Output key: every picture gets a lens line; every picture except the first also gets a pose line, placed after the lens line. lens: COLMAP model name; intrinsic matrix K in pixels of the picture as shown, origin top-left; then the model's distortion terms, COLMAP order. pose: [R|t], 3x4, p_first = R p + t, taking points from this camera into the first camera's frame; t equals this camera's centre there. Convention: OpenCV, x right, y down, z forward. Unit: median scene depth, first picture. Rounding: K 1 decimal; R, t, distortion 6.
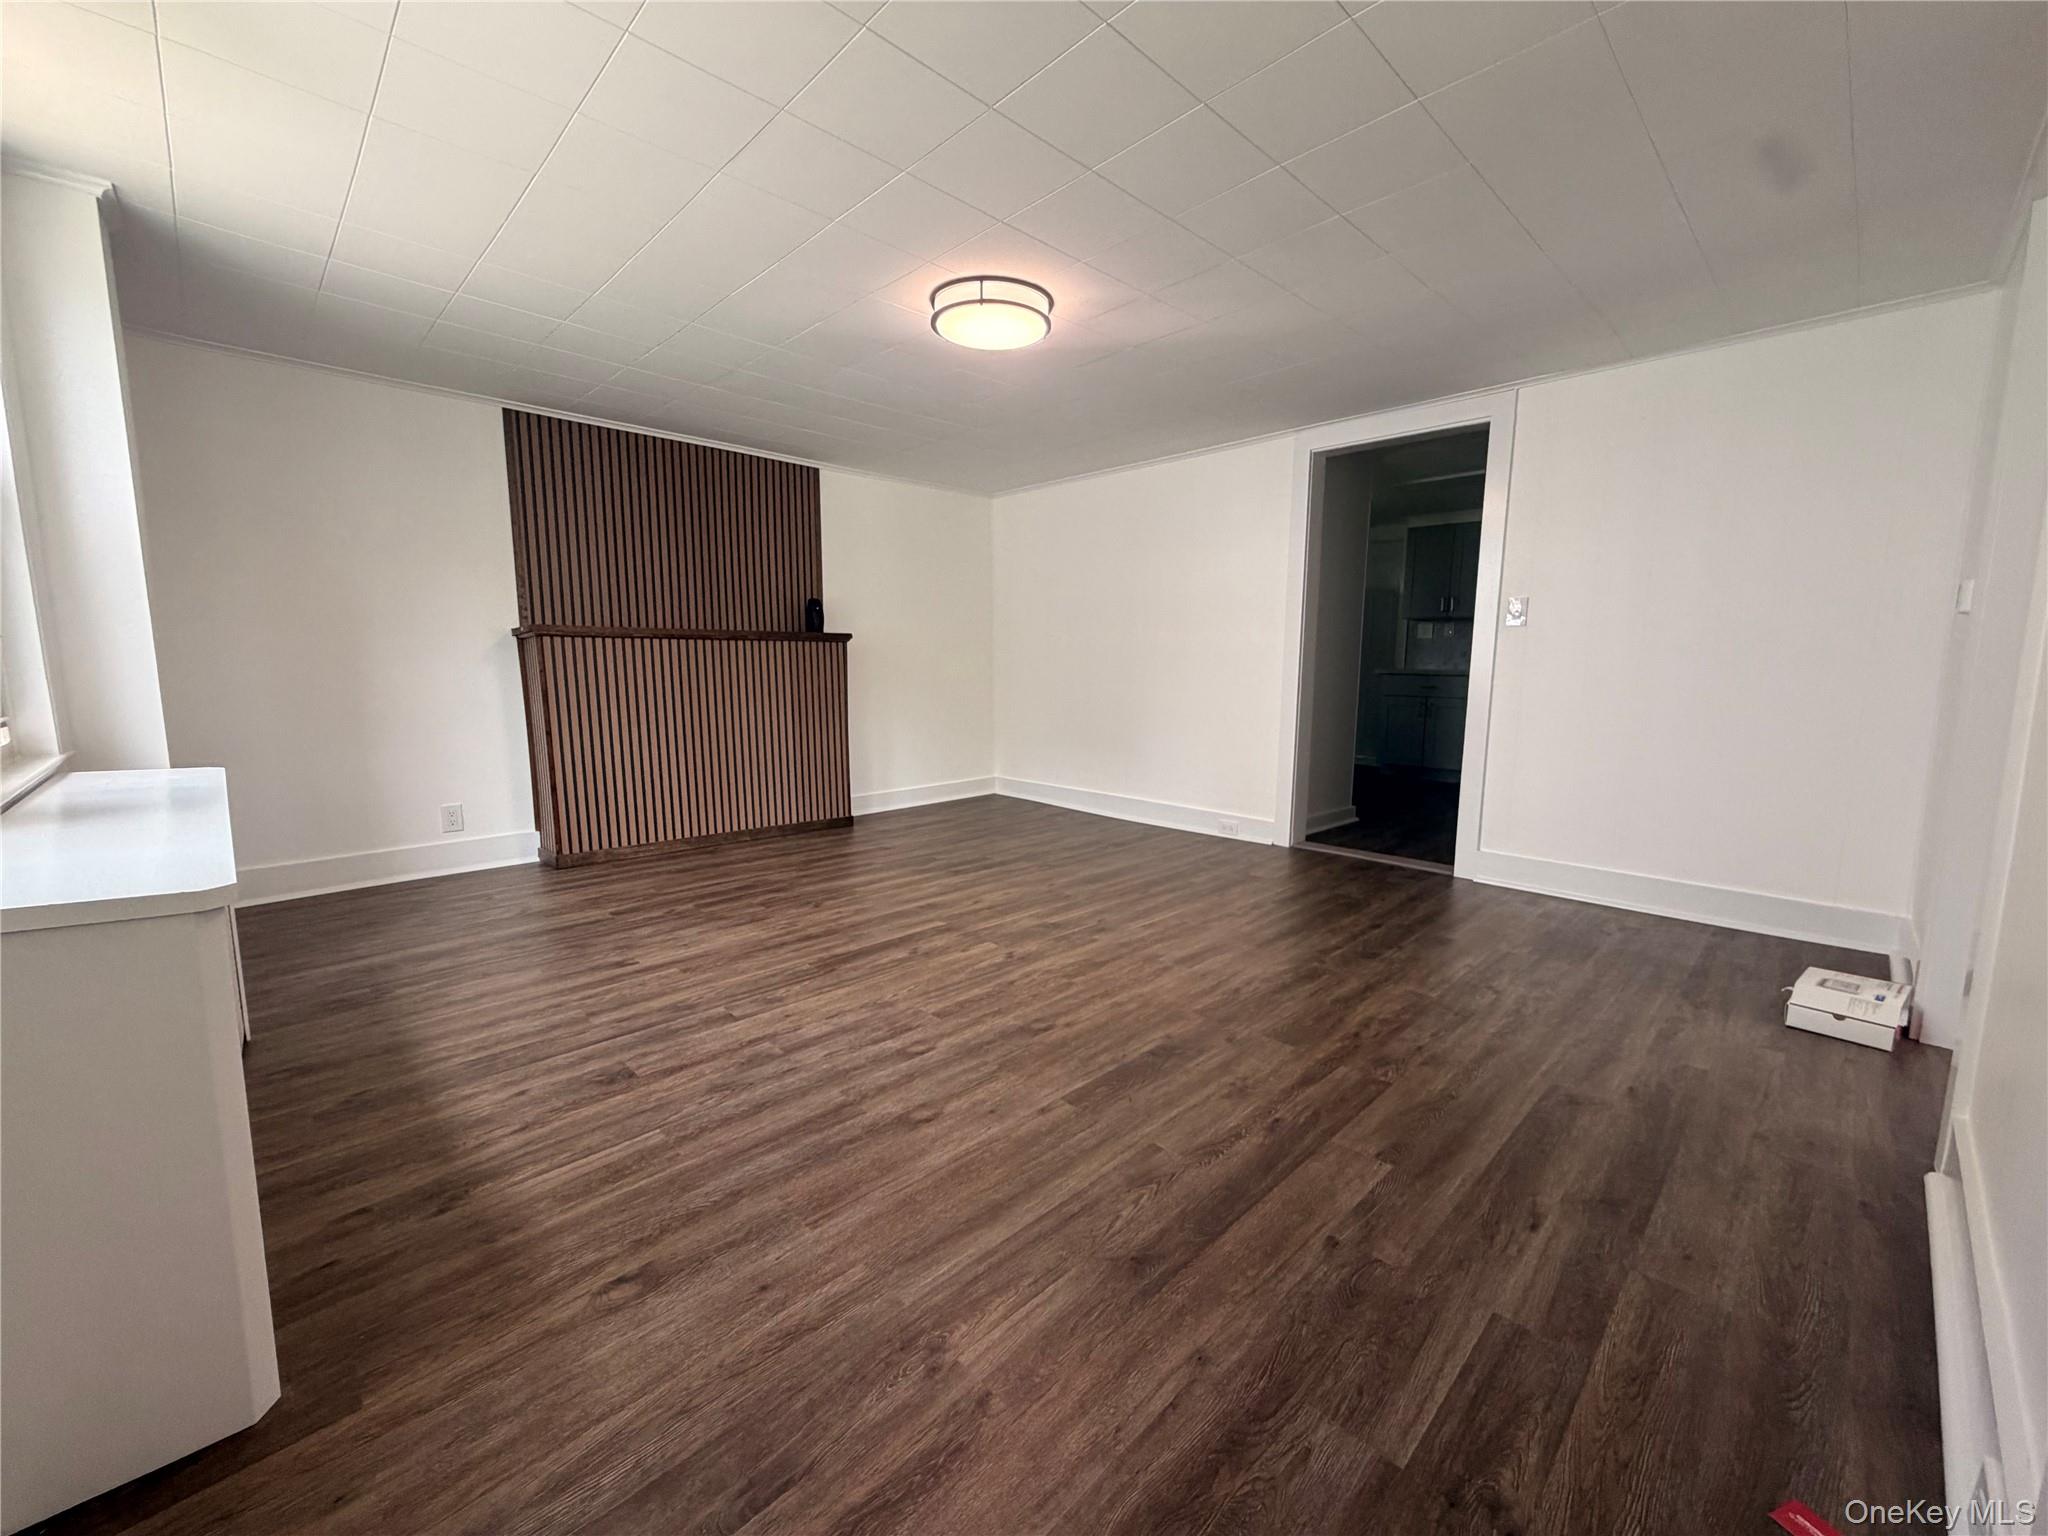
lens RADIAL K [[814.4, 0, 1023.2], [0, 814.4, 766.8], [0, 0, 1]] dist [-0.001188, 0.000158]
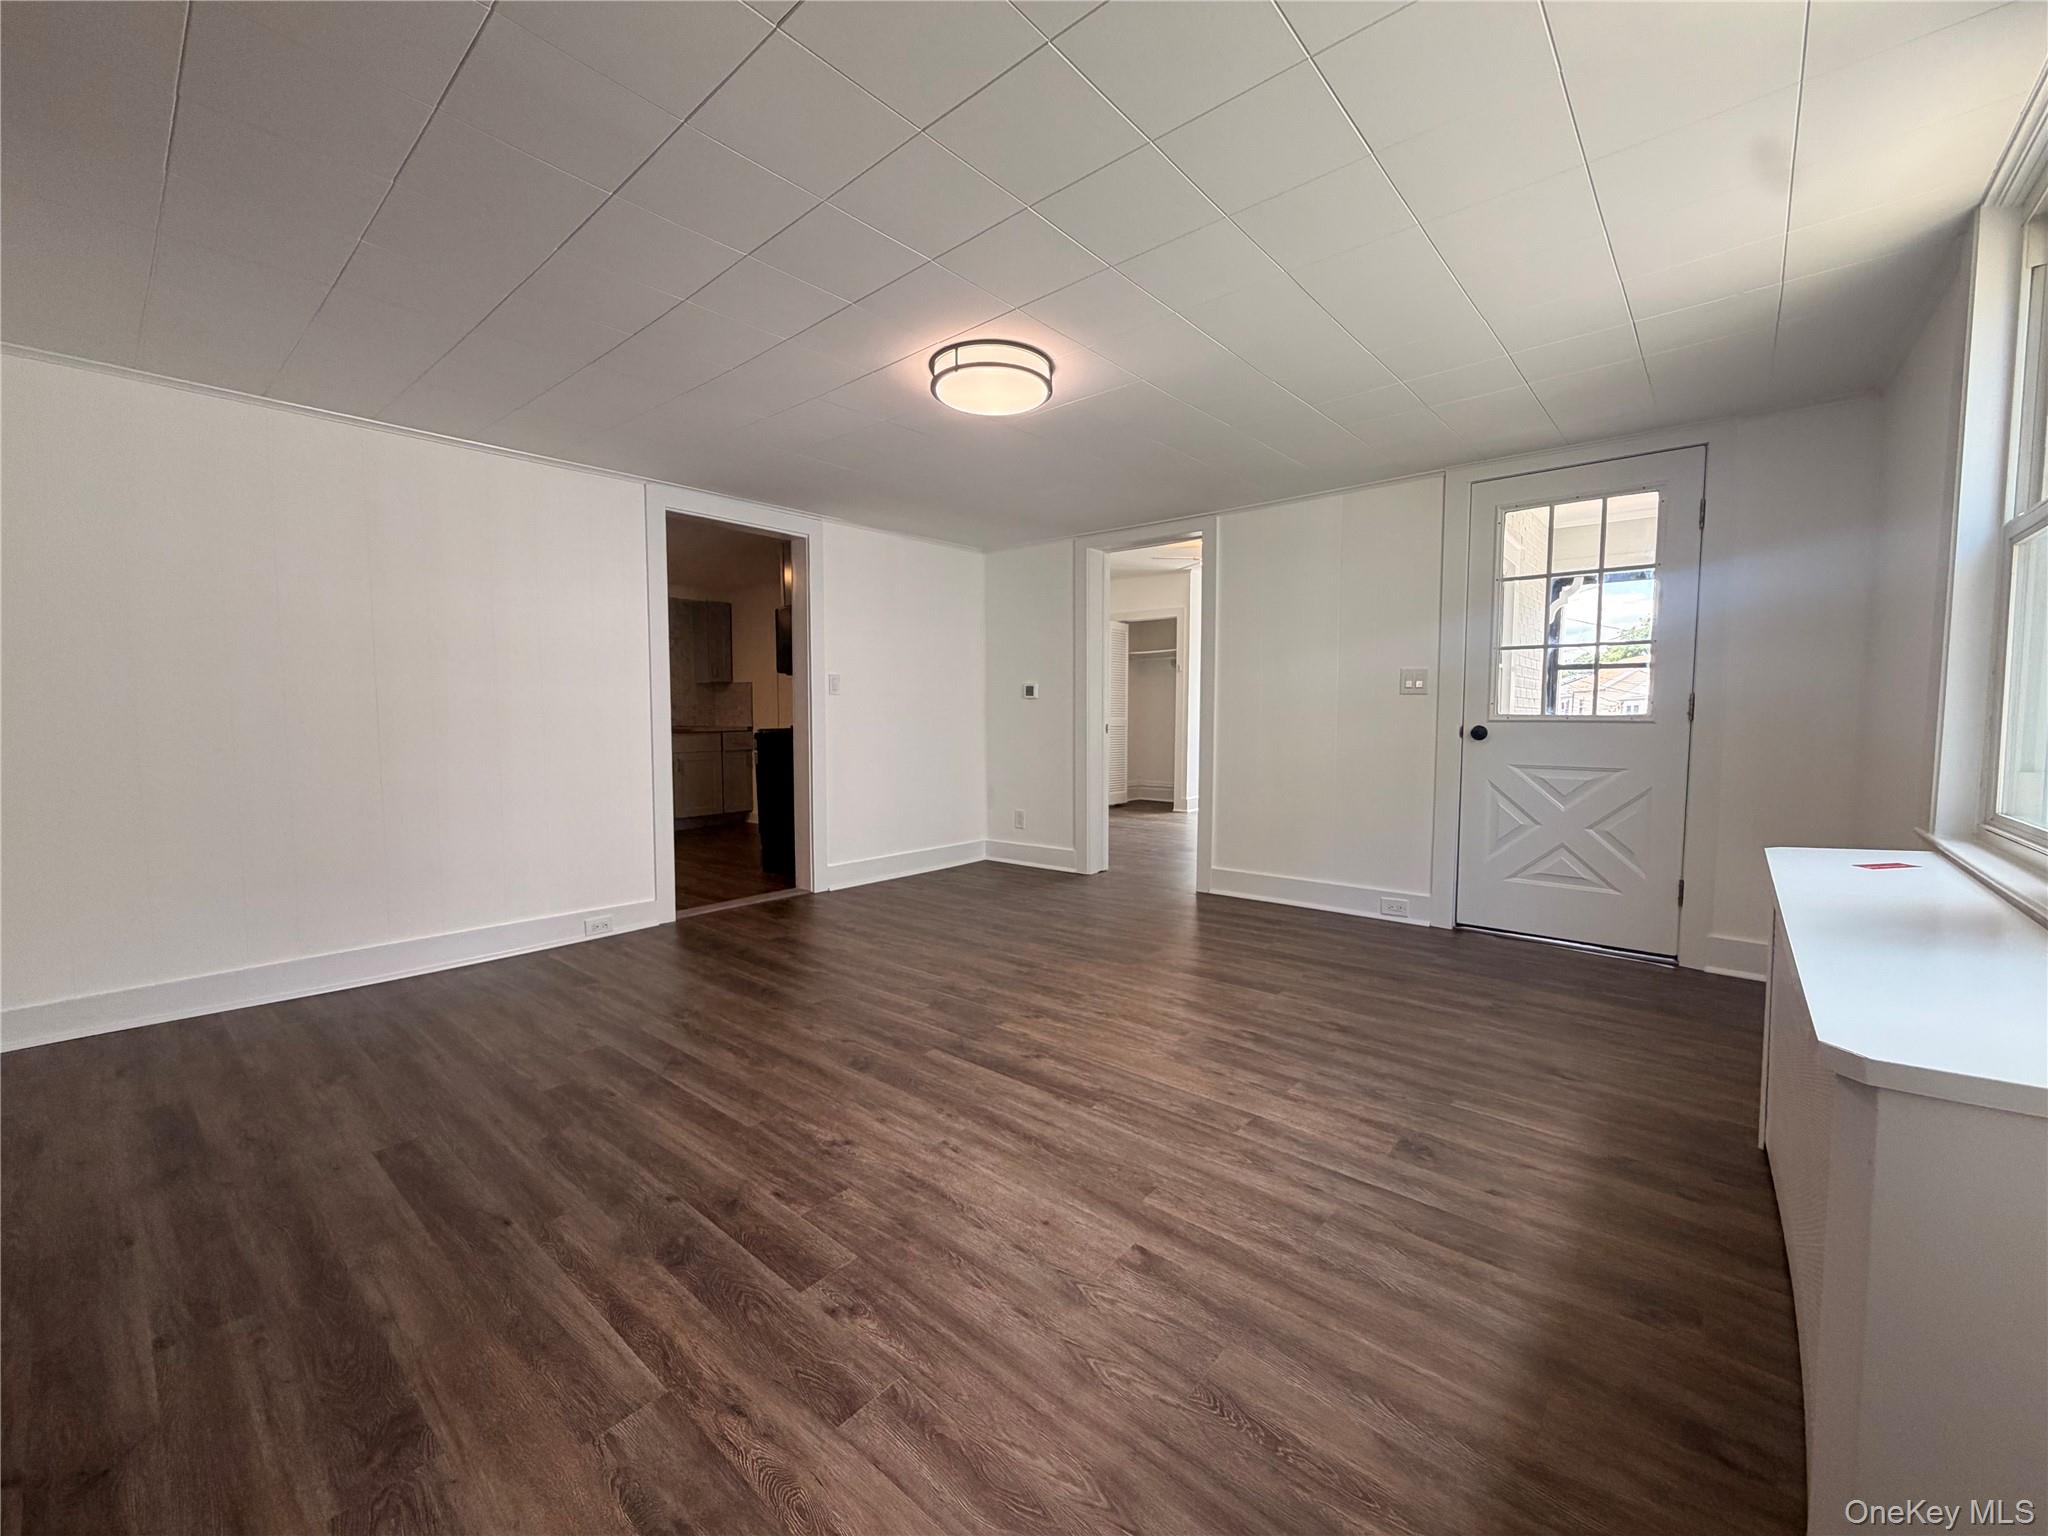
lens RADIAL K [[814.4, 0, 1023.2], [0, 814.4, 766.0], [0, 0, 1]] dist [-0.001188, 0.000158]
pose [[-0.084654, -0.067144, 0.994146, -1.090100], [0.132136, 0.988159, 0.077992, -0.170096], [-0.987610, 0.137965, -0.074780, 1.140817]]
